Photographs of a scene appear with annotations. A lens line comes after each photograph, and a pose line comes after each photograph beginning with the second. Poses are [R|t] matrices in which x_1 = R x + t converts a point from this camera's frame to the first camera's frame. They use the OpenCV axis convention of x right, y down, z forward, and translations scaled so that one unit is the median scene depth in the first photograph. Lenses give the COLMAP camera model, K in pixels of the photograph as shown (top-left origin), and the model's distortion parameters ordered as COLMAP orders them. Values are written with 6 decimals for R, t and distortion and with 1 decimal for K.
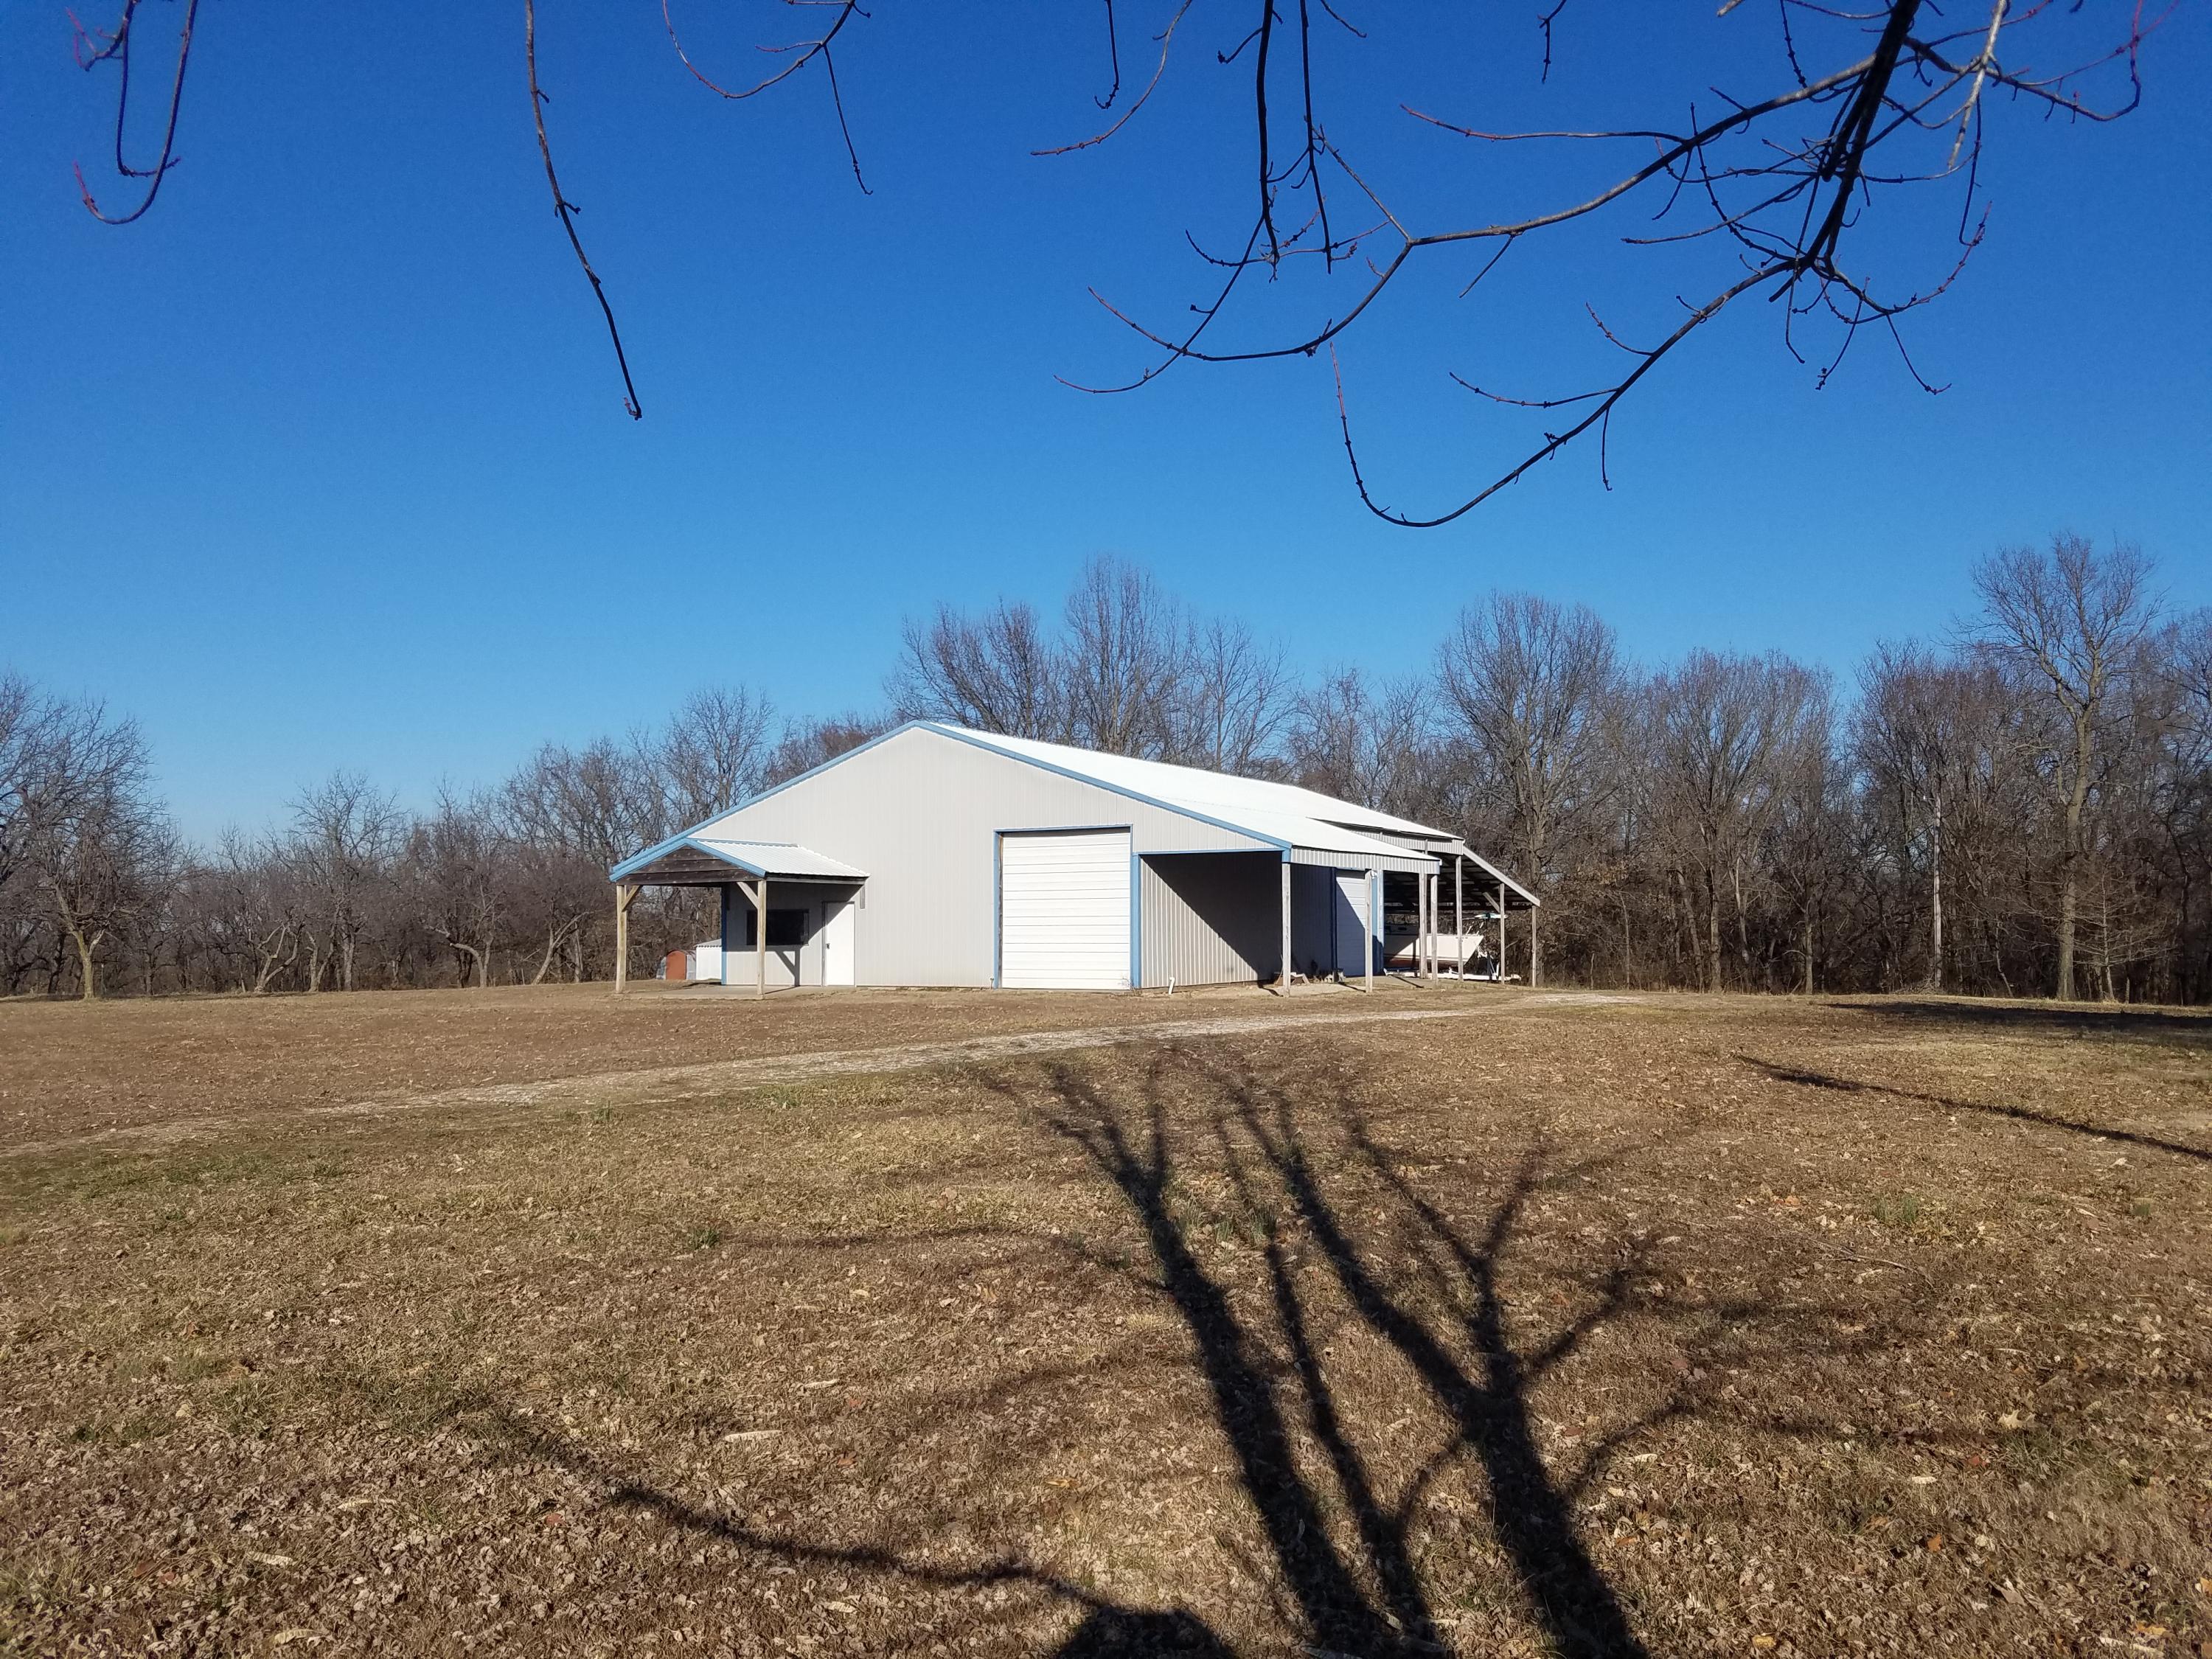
lens RADIAL K [[1706.9, 0, 1098.3], [0, 1706.9, 858.9], [0, 0, 1]] dist [0.172737, -0.336156]
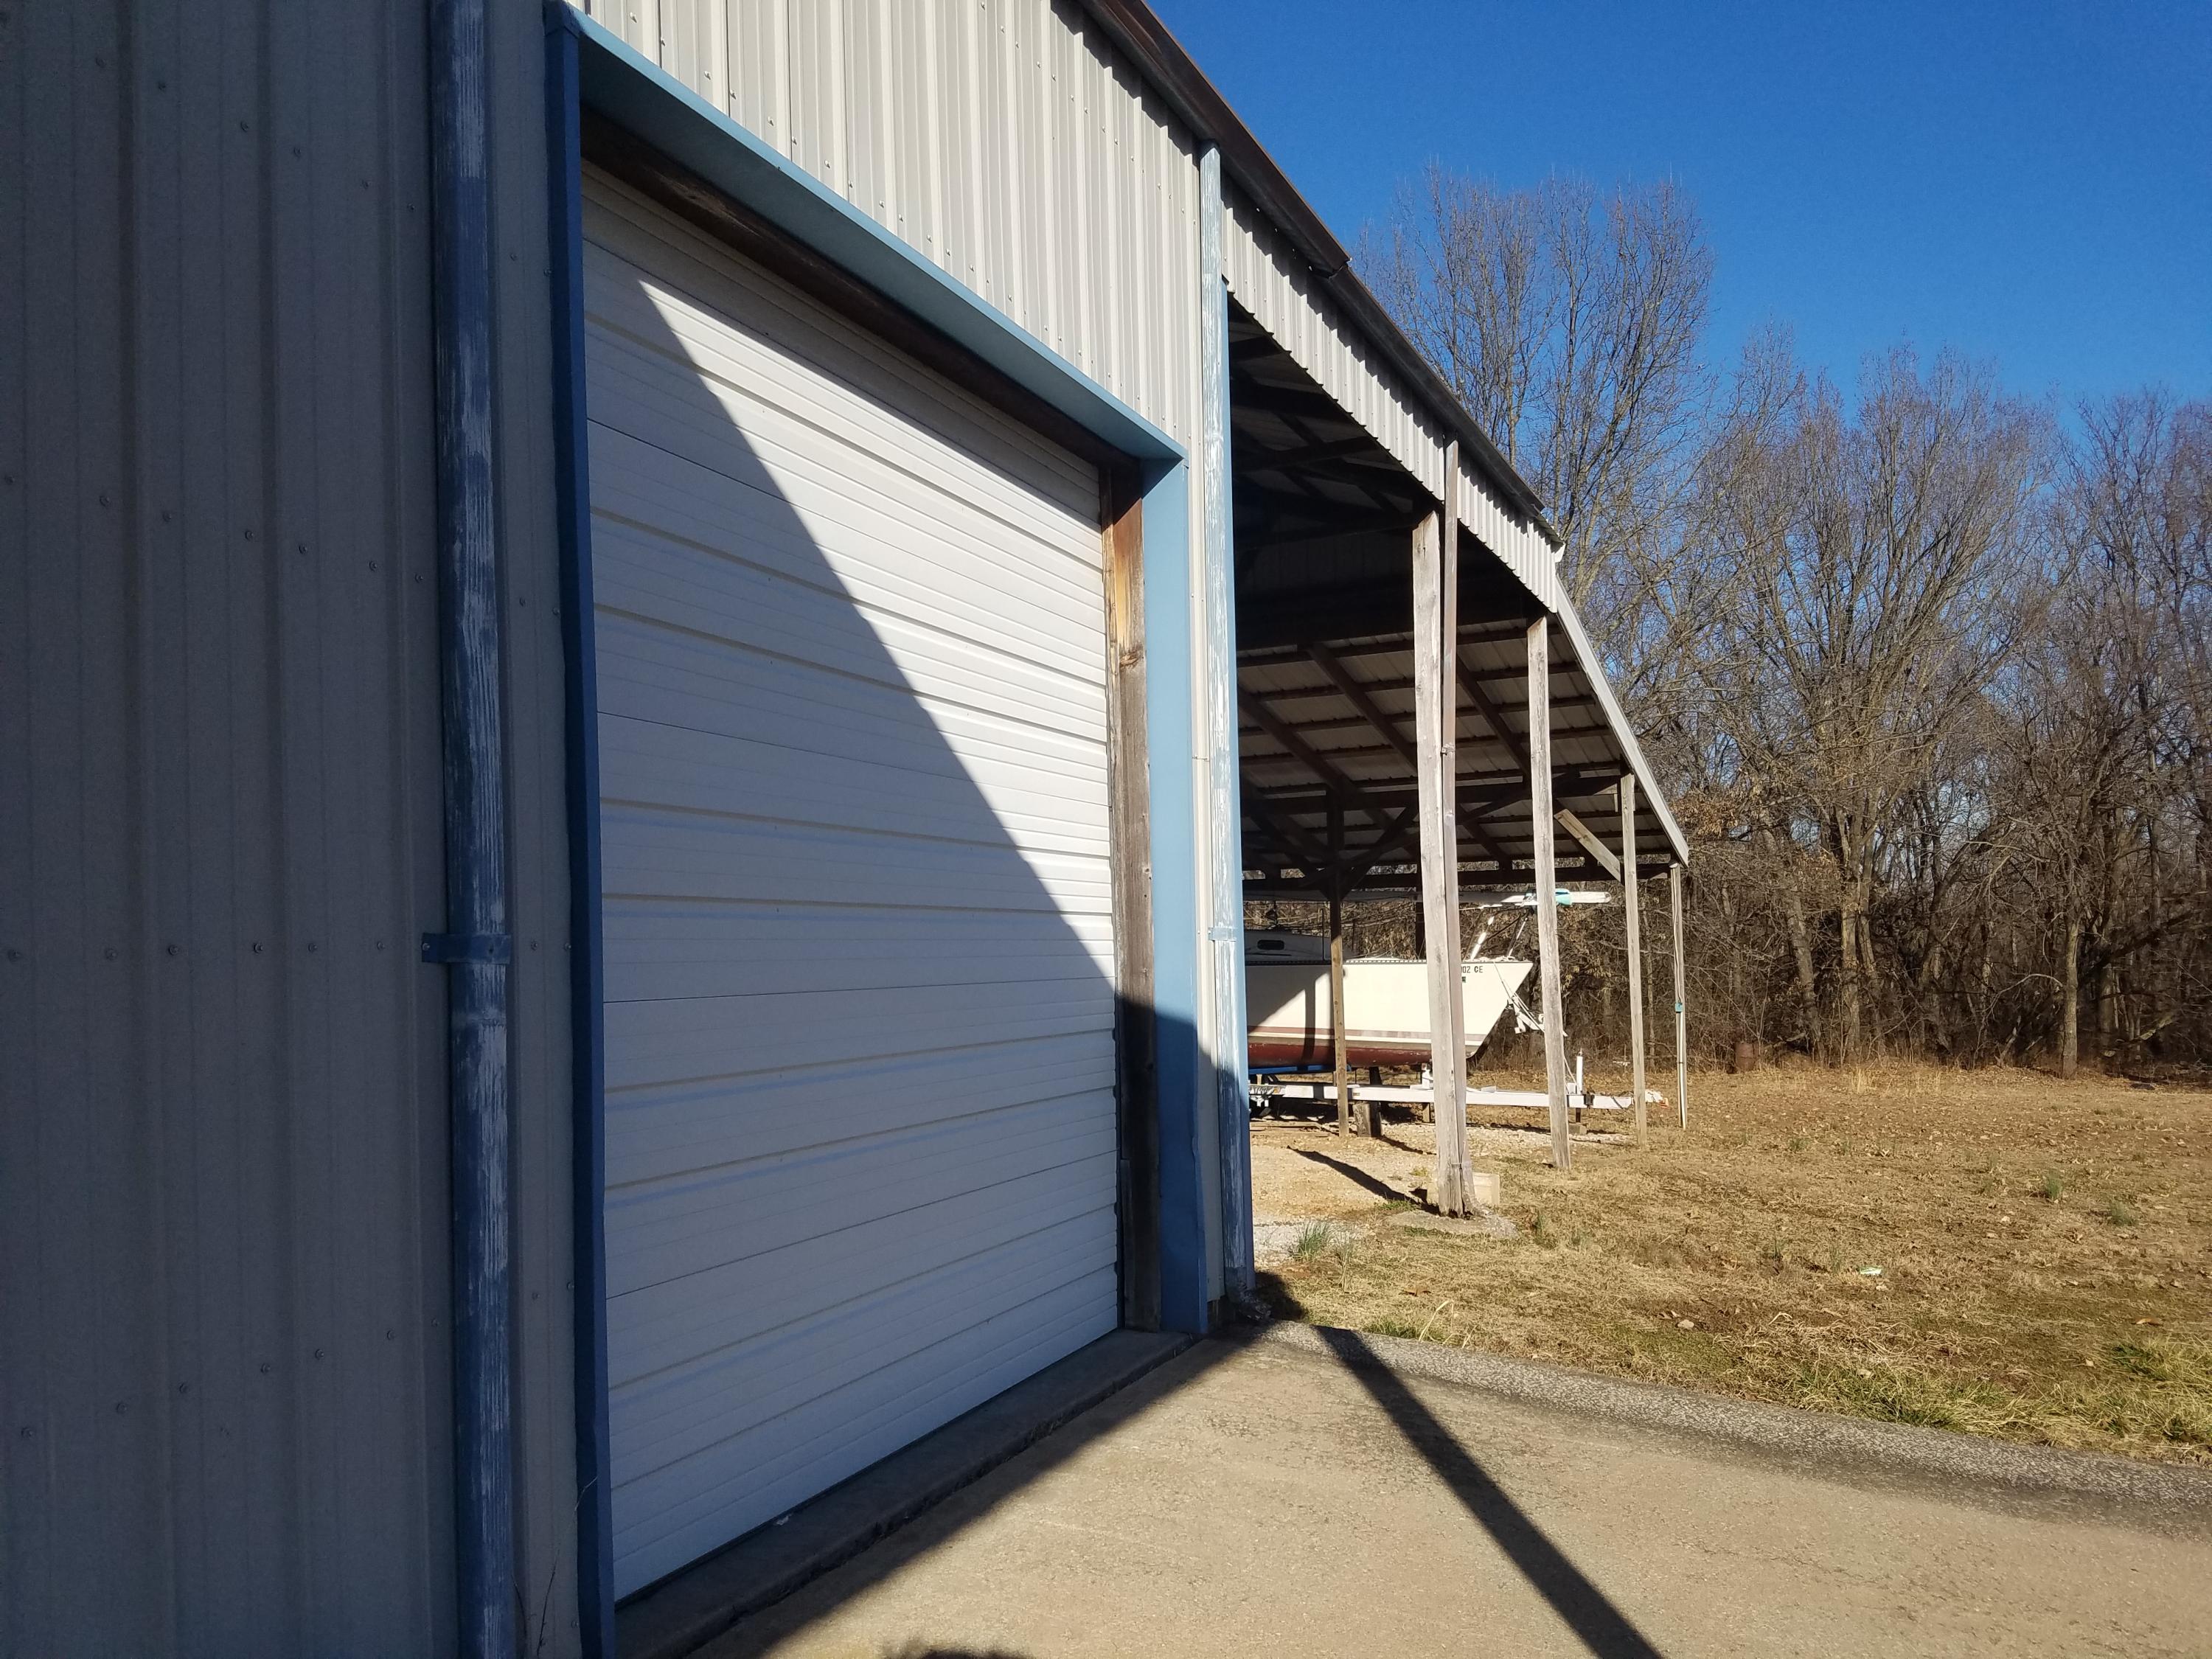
lens RADIAL K [[1752.8, 0, 1104.4], [0, 1752.8, 897.6], [0, 0, 1]] dist [0.048868, -0.002404]
pose [[0.993405, -0.018560, 0.113143, 0.113173], [0.017432, 0.999788, 0.010948, 0.029000], [-0.113322, -0.008904, 0.993518, 0.719607]]
